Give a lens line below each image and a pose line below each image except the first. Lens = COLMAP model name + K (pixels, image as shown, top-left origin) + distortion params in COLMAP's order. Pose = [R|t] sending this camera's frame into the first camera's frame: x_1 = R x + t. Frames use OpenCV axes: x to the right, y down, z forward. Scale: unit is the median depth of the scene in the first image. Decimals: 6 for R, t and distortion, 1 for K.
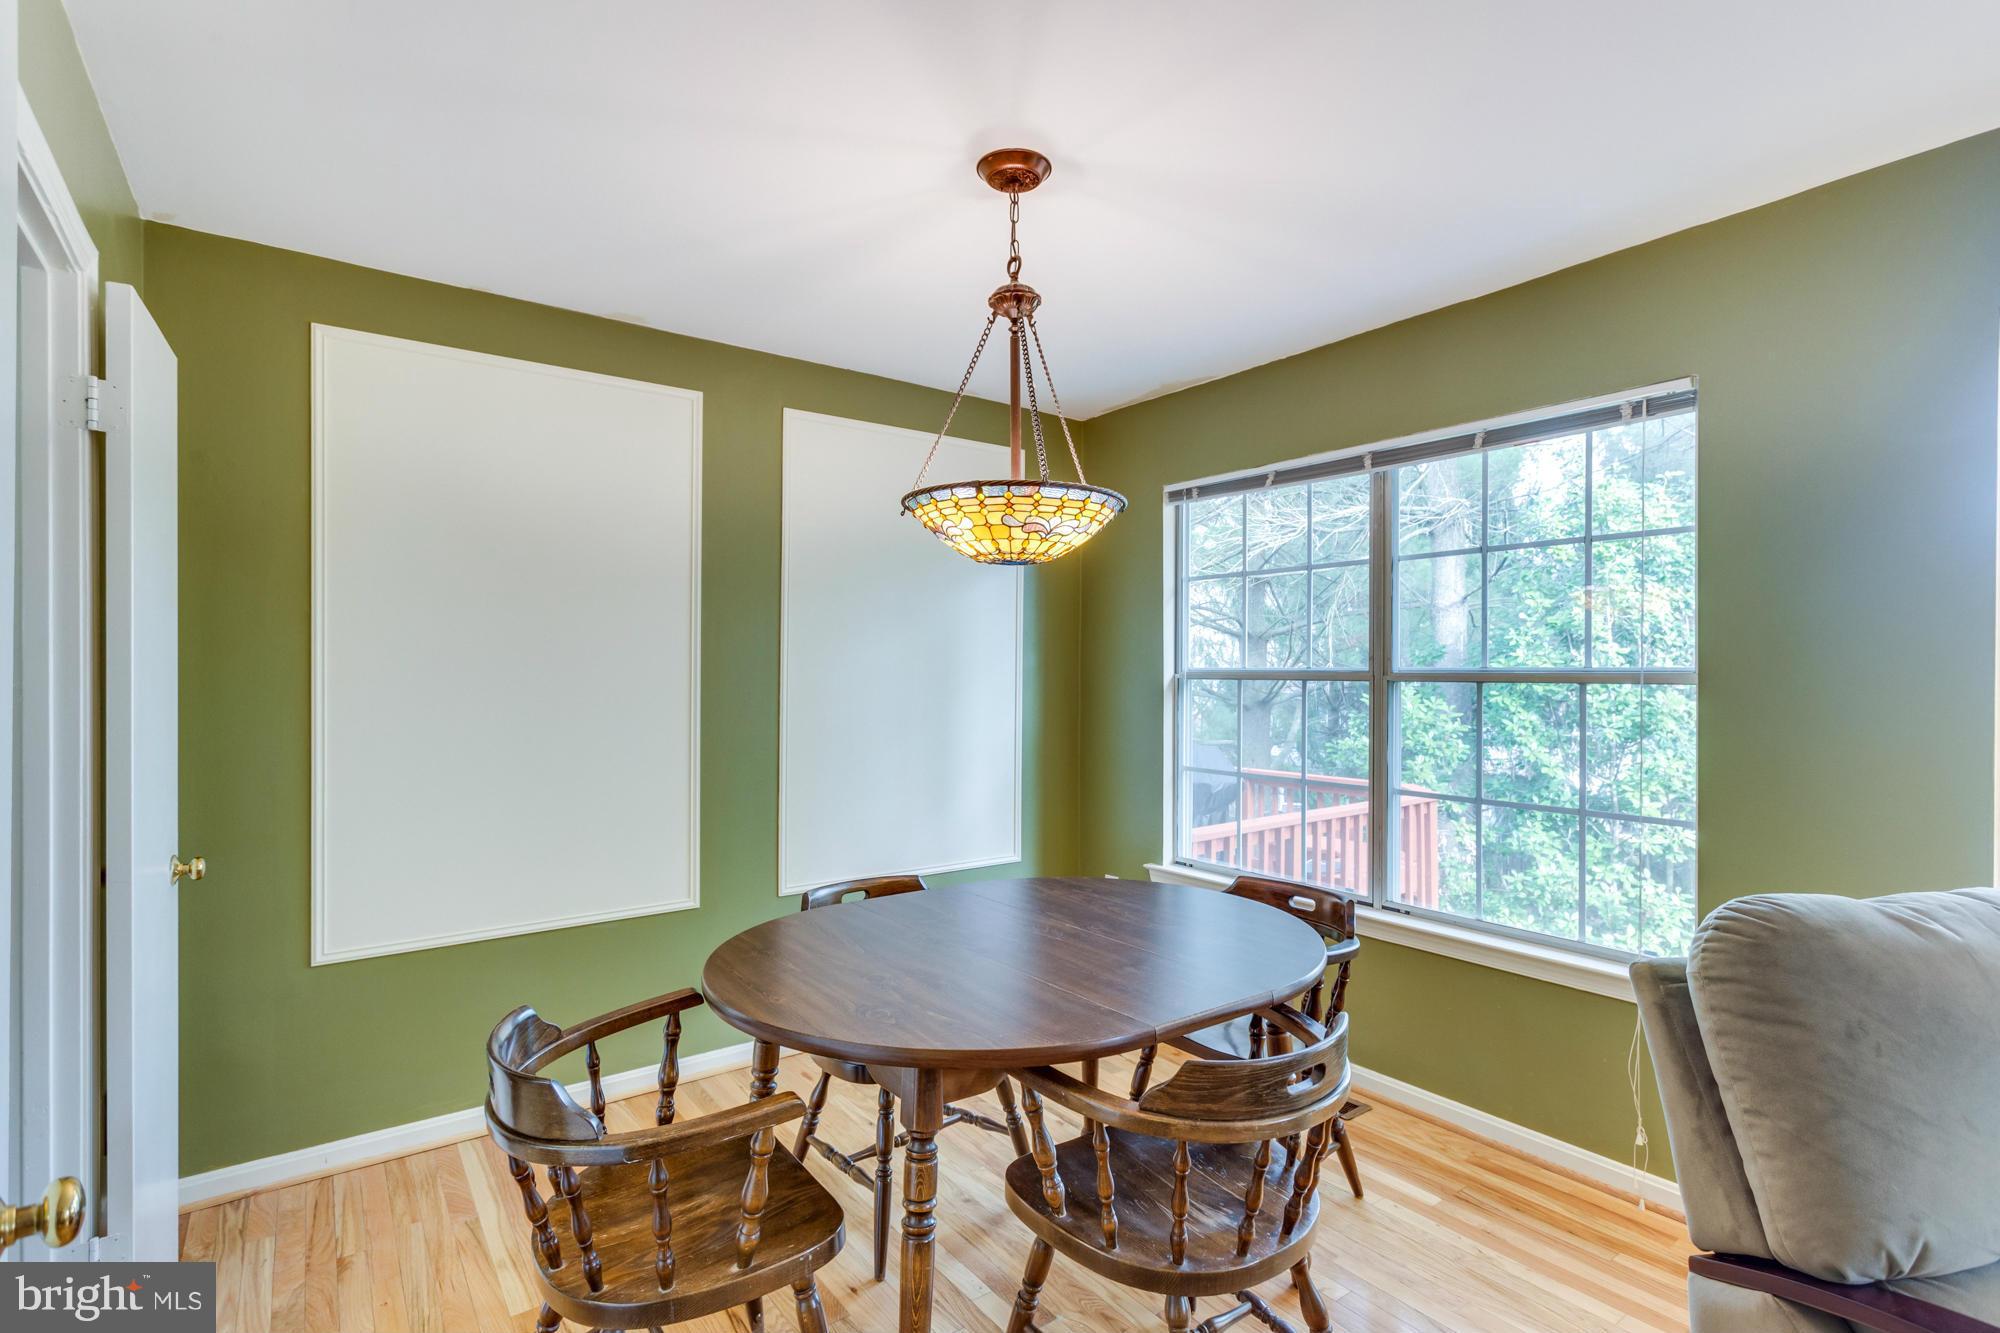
lens RADIAL K [[958.6, 0, 994.9], [0, 958.6, 678.2], [0, 0, 1]] dist [0.000853, 0.000665]
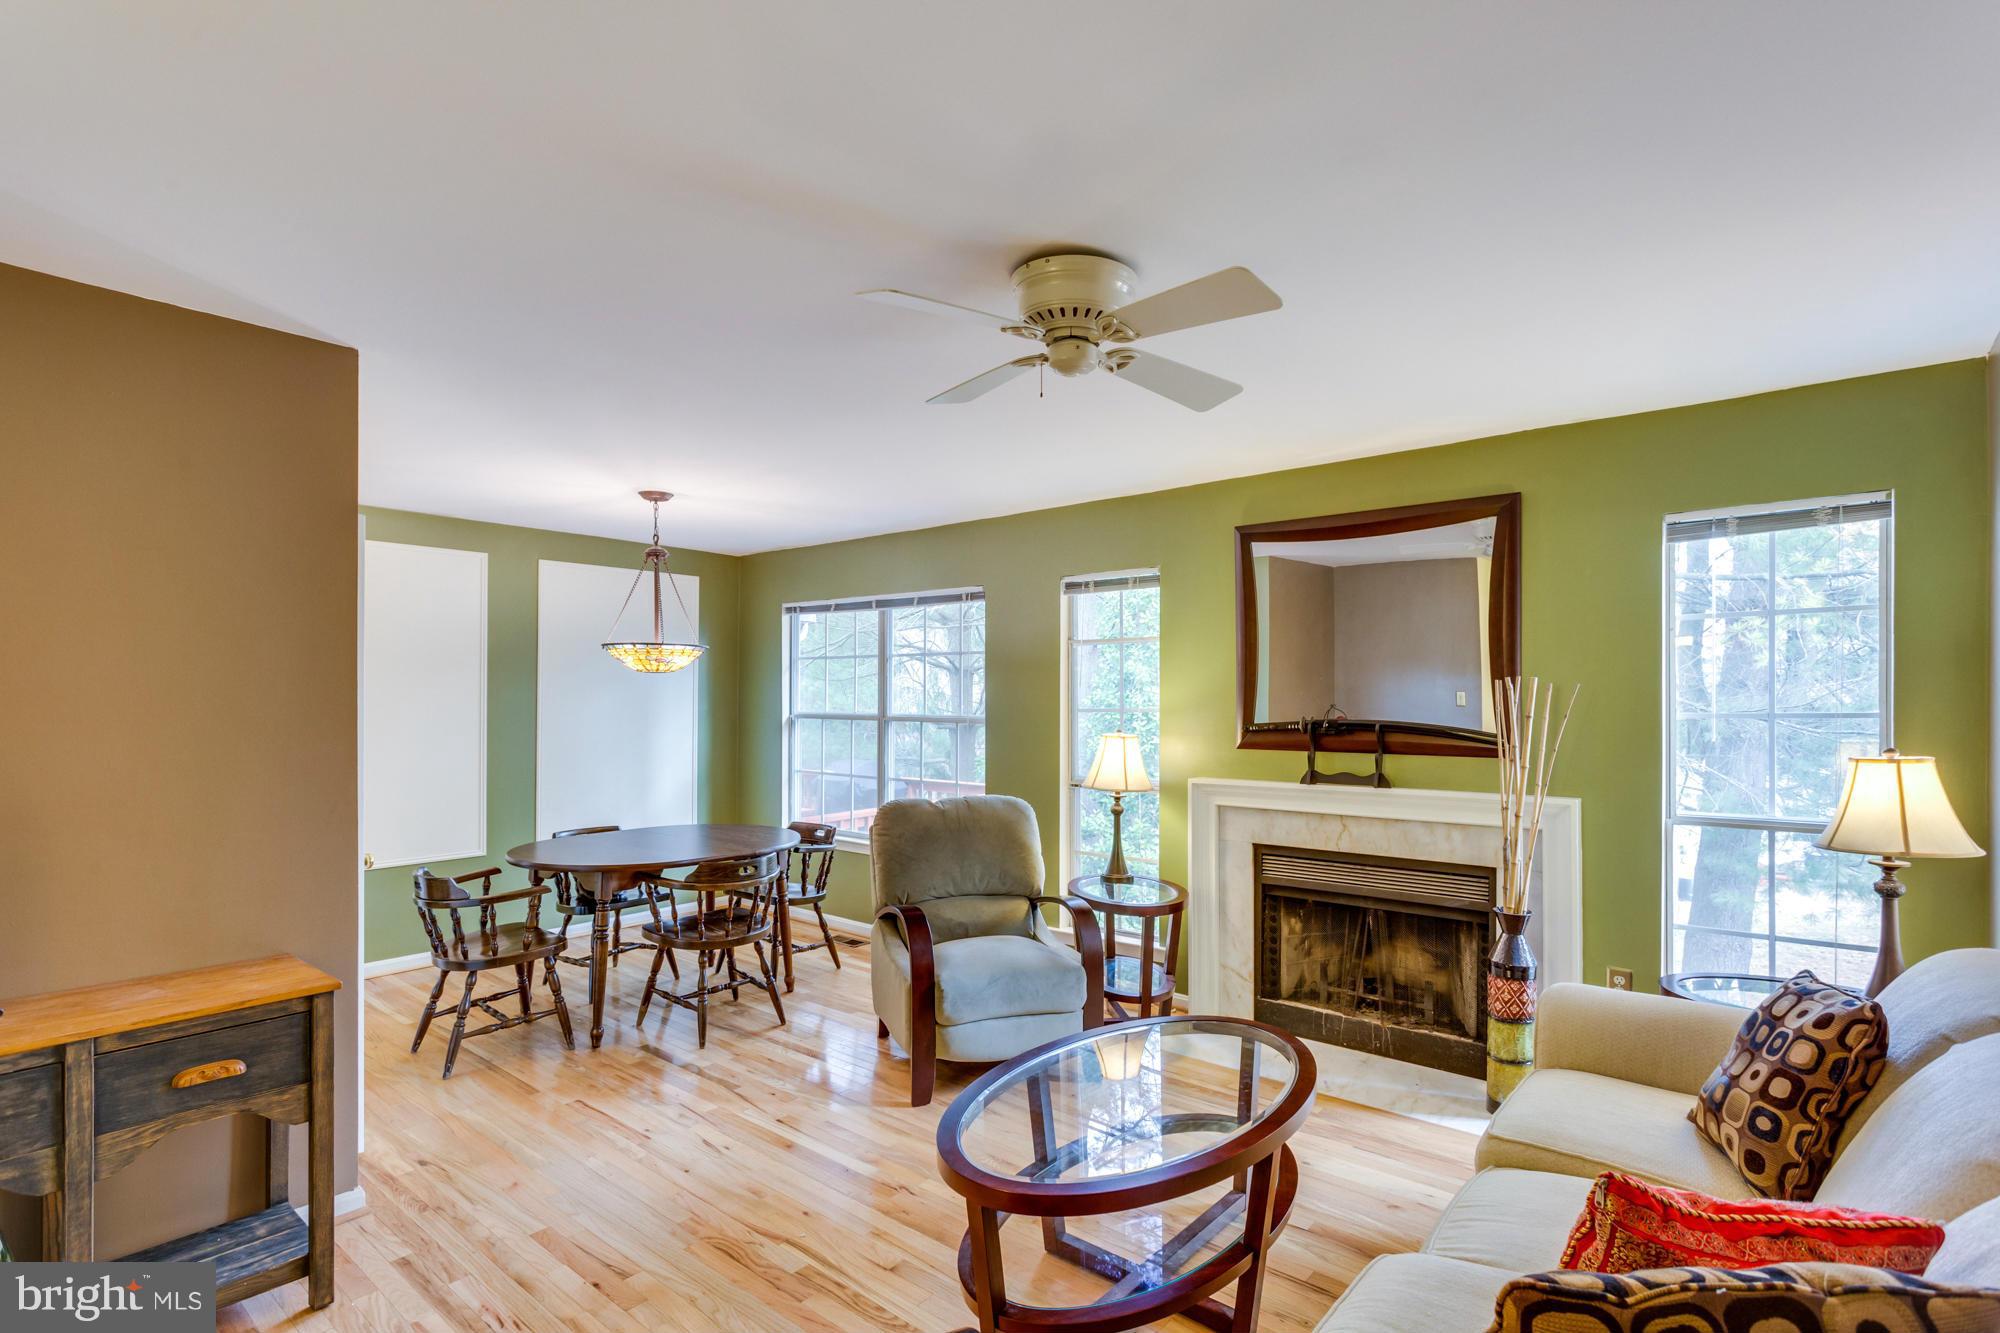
lens RADIAL K [[958.6, 0, 1014.4], [0, 958.6, 705.4], [0, 0, 1]] dist [0.000853, 0.000665]
pose [[0.967975, 0.000817, 0.251046, 0.176171], [-0.001058, 0.999999, 0.000827, -0.027929], [-0.251045, -0.001066, 0.967975, -0.896866]]
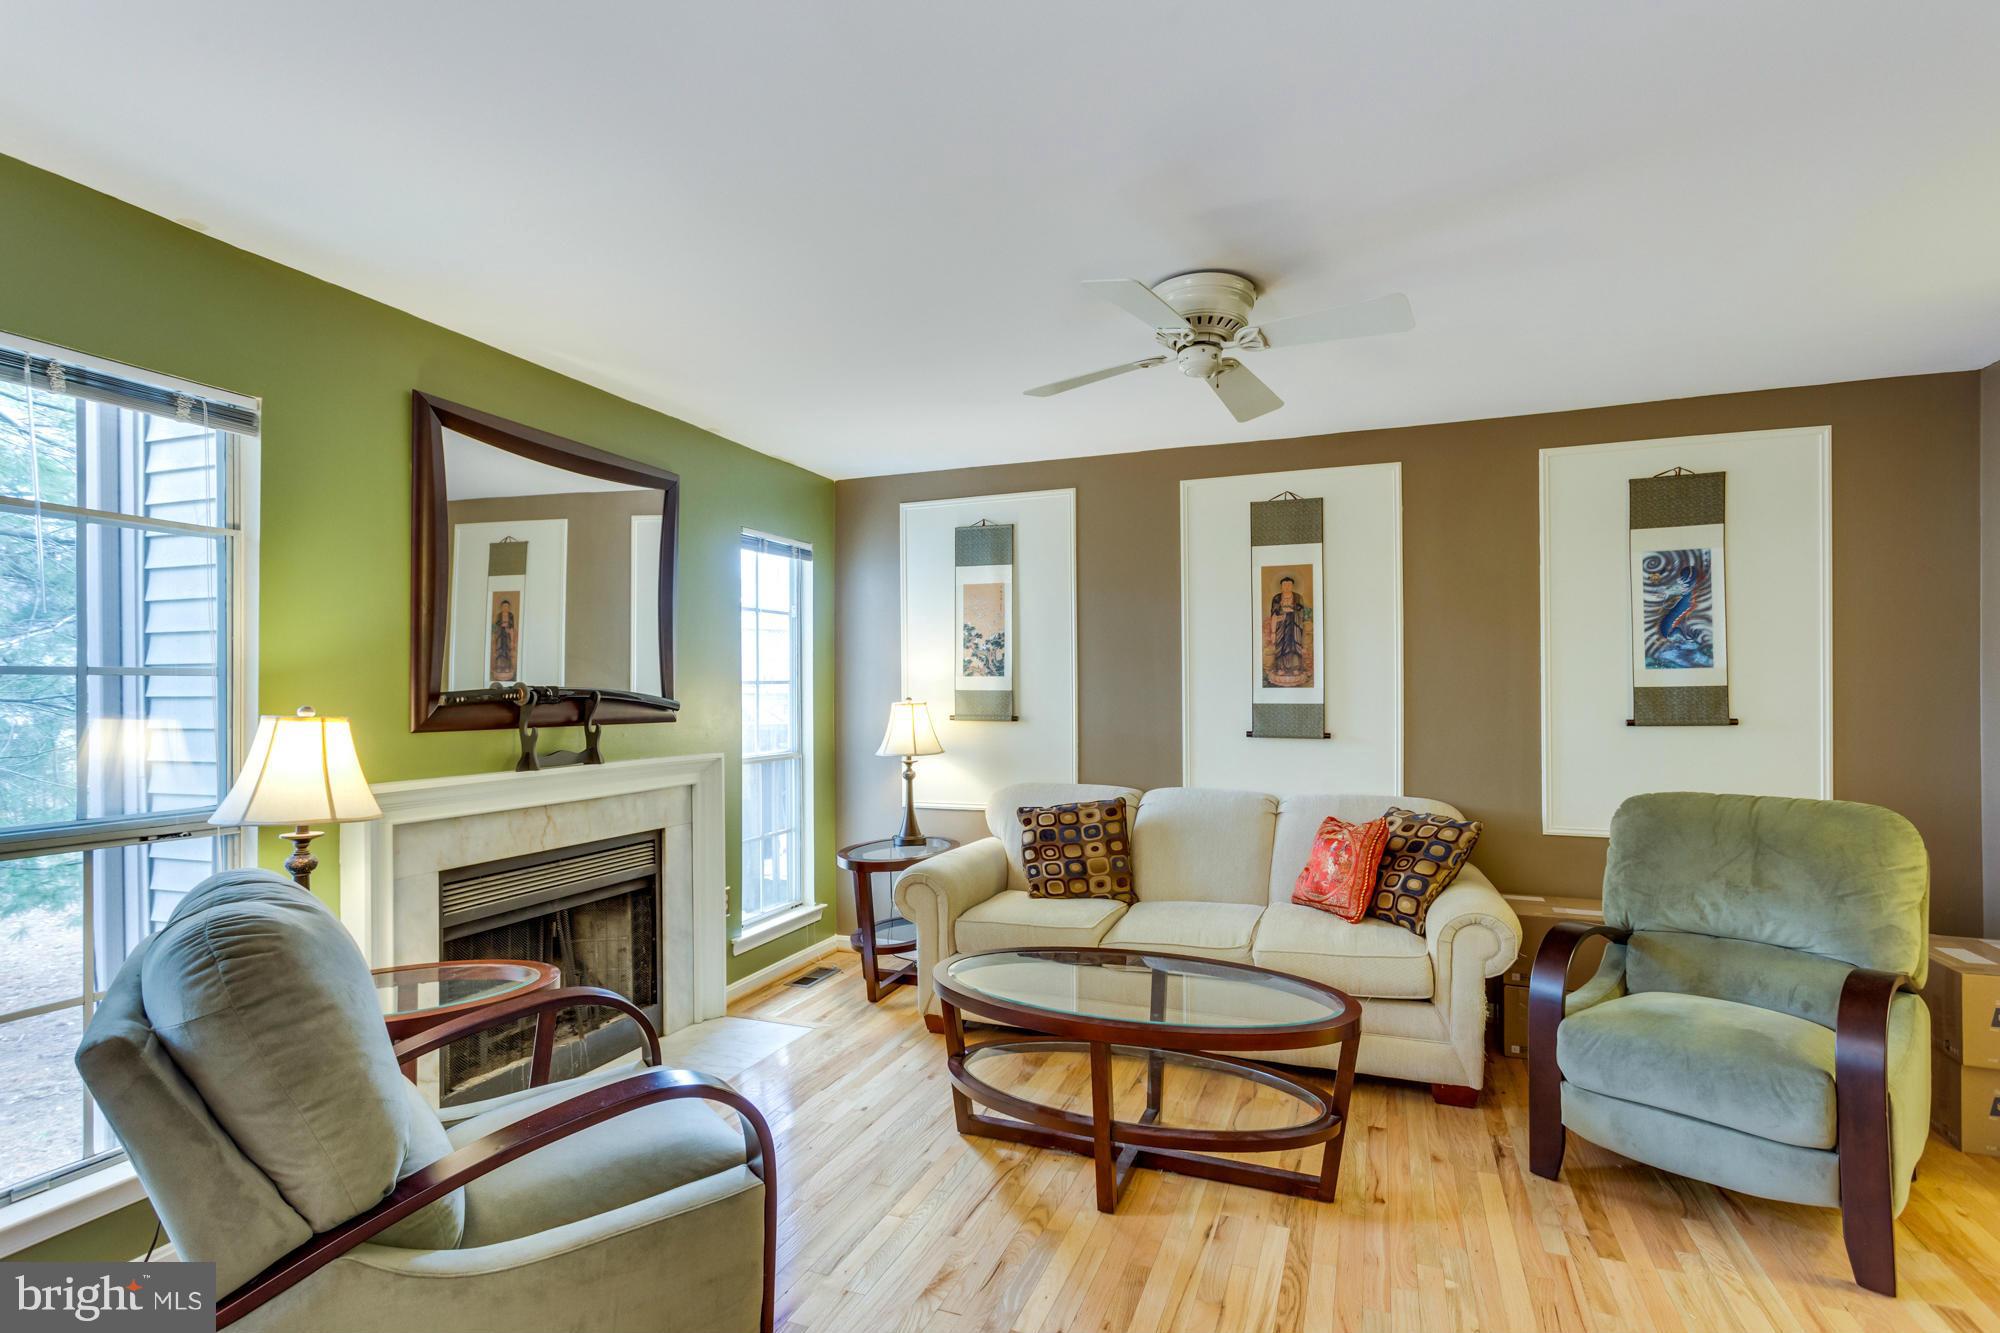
lens RADIAL K [[958.6, 0, 1003.7], [0, 958.6, 690.8], [0, 0, 1]] dist [0.000853, 0.000665]
pose [[-0.548320, 0.011803, 0.836186, -0.214120], [0.014364, 0.999886, -0.004695, 0.008124], [-0.836145, 0.009437, -0.548427, 0.383553]]
